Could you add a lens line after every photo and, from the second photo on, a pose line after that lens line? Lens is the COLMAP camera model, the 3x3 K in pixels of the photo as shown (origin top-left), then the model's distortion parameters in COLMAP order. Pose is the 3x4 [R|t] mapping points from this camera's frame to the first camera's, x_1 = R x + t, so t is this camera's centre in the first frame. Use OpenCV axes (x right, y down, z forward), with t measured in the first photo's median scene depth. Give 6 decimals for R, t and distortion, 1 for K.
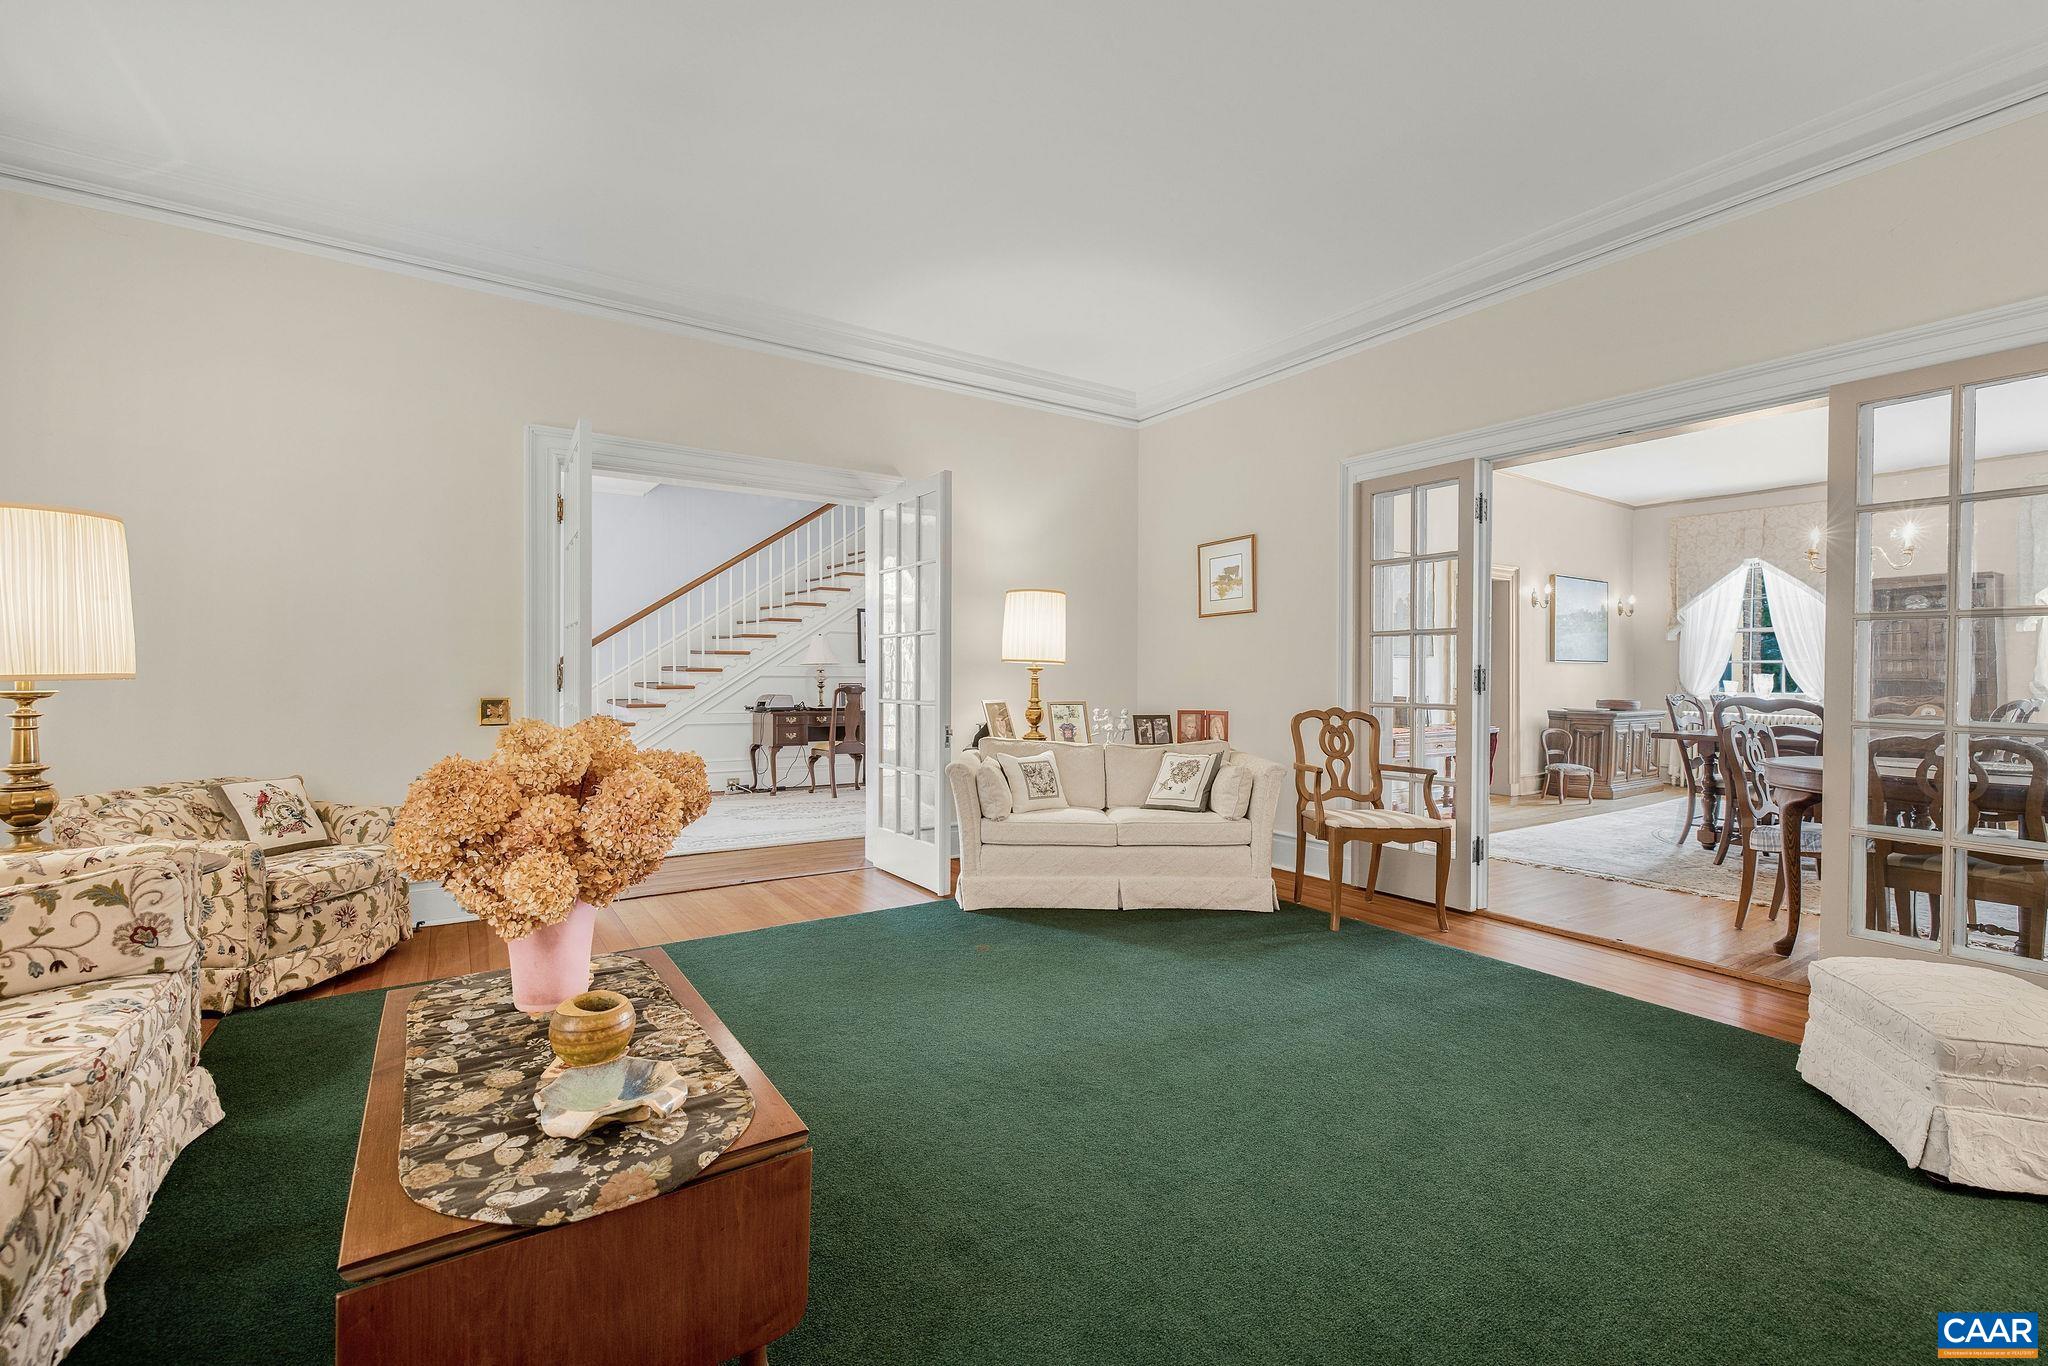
lens RADIAL K [[868.7, 0, 1024.1], [0, 868.7, 684.2], [0, 0, 1]] dist [-0.002510, -0.000756]
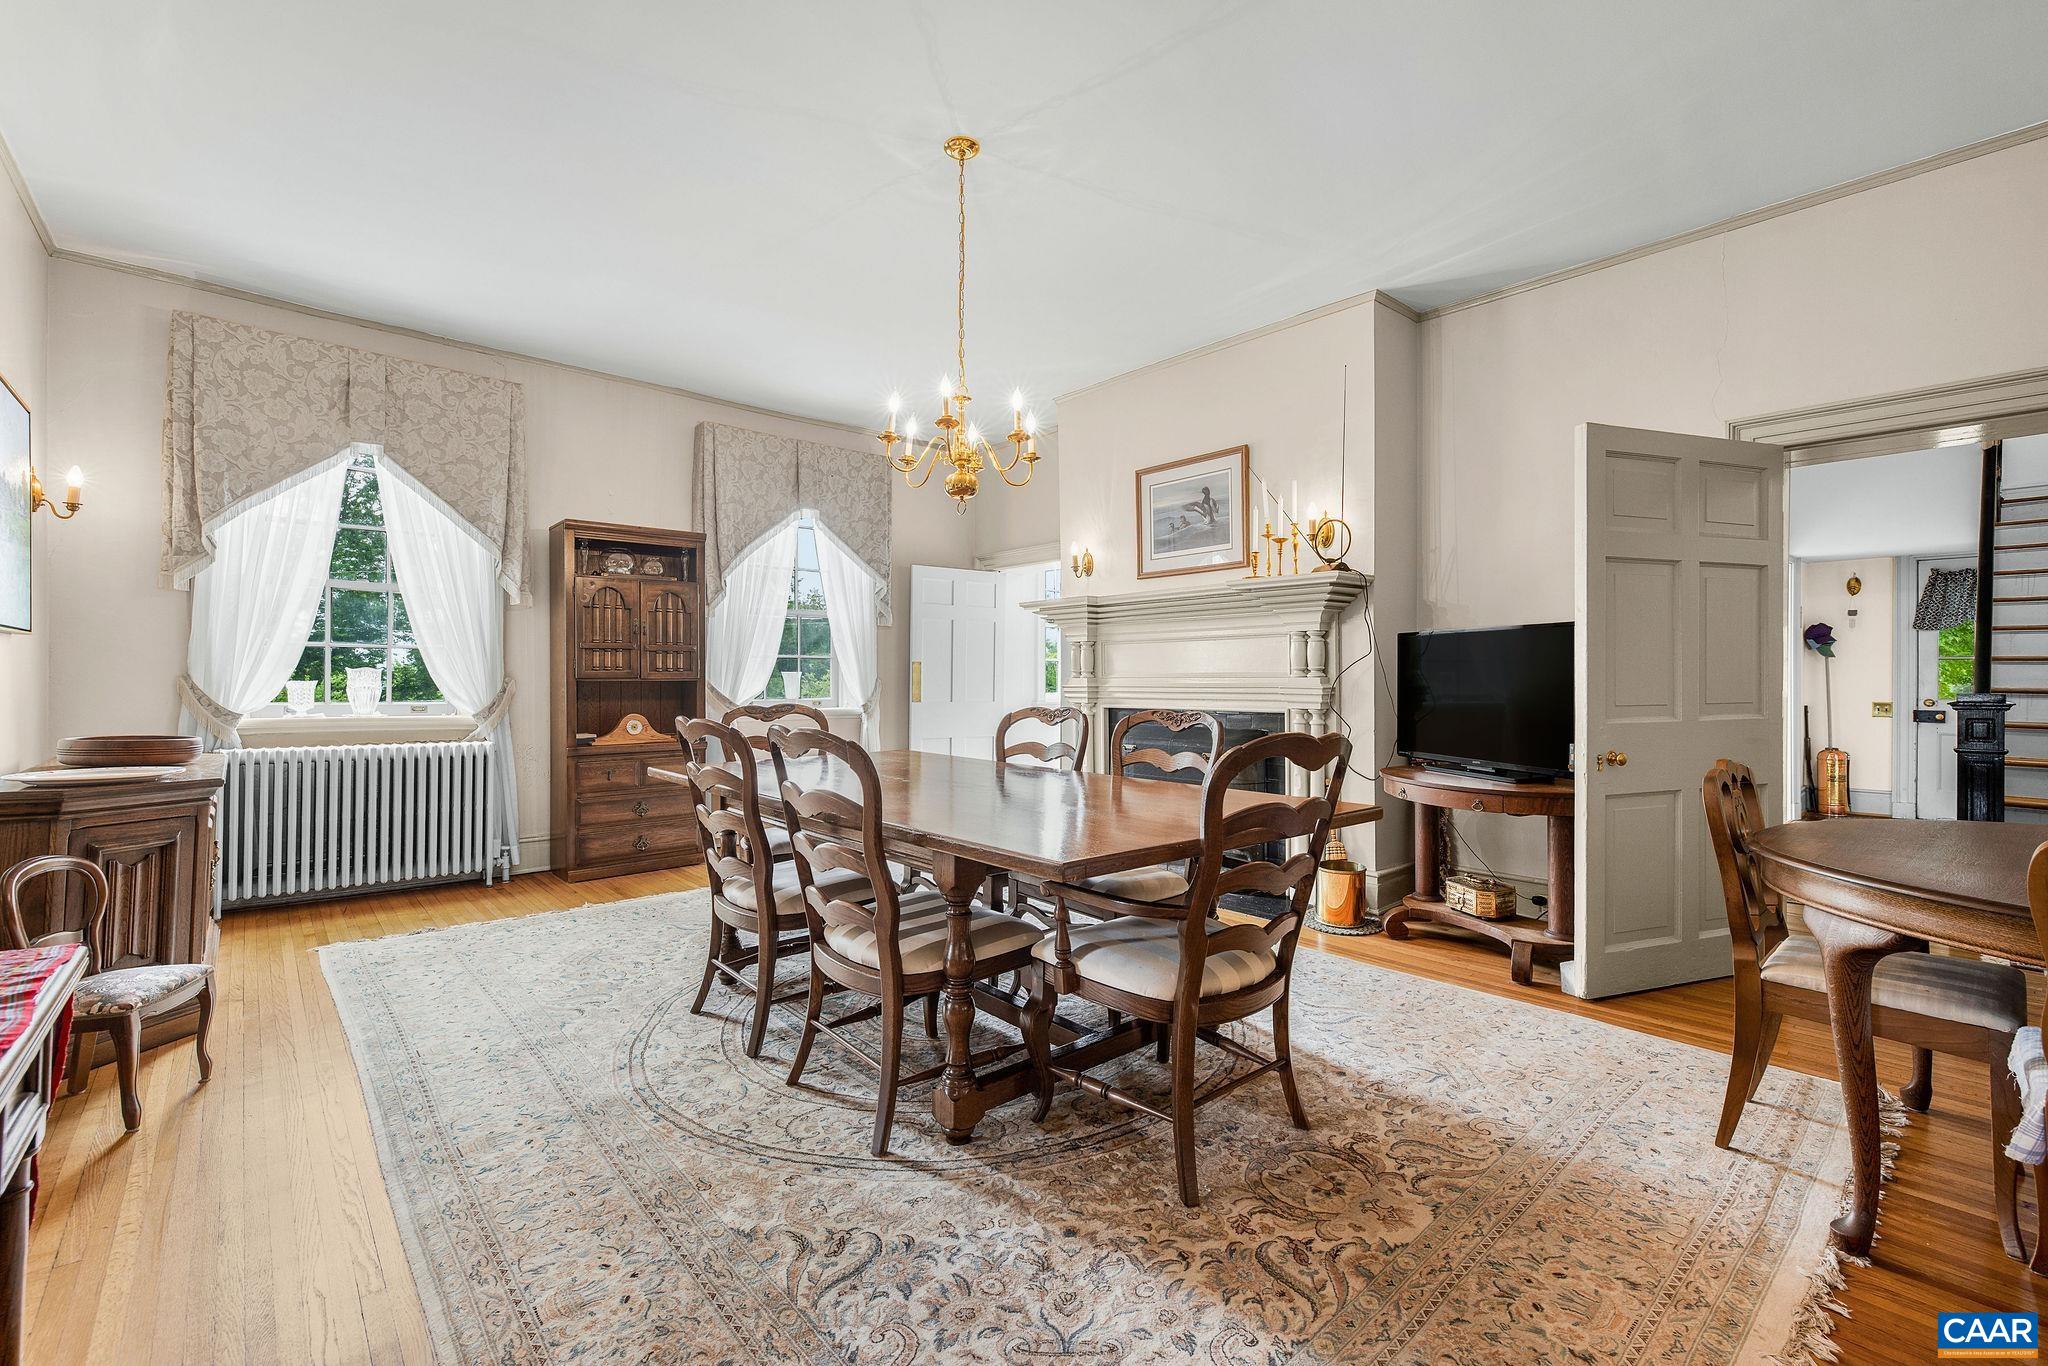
lens RADIAL K [[868.7, 0, 1024.5], [0, 868.7, 679.6], [0, 0, 1]] dist [-0.002510, -0.000756]
pose [[-0.139710, -0.001667, 0.990191, 0.263381], [0.002871, 0.999994, 0.002089, -0.004551], [-0.990188, 0.003135, -0.139705, 0.661929]]
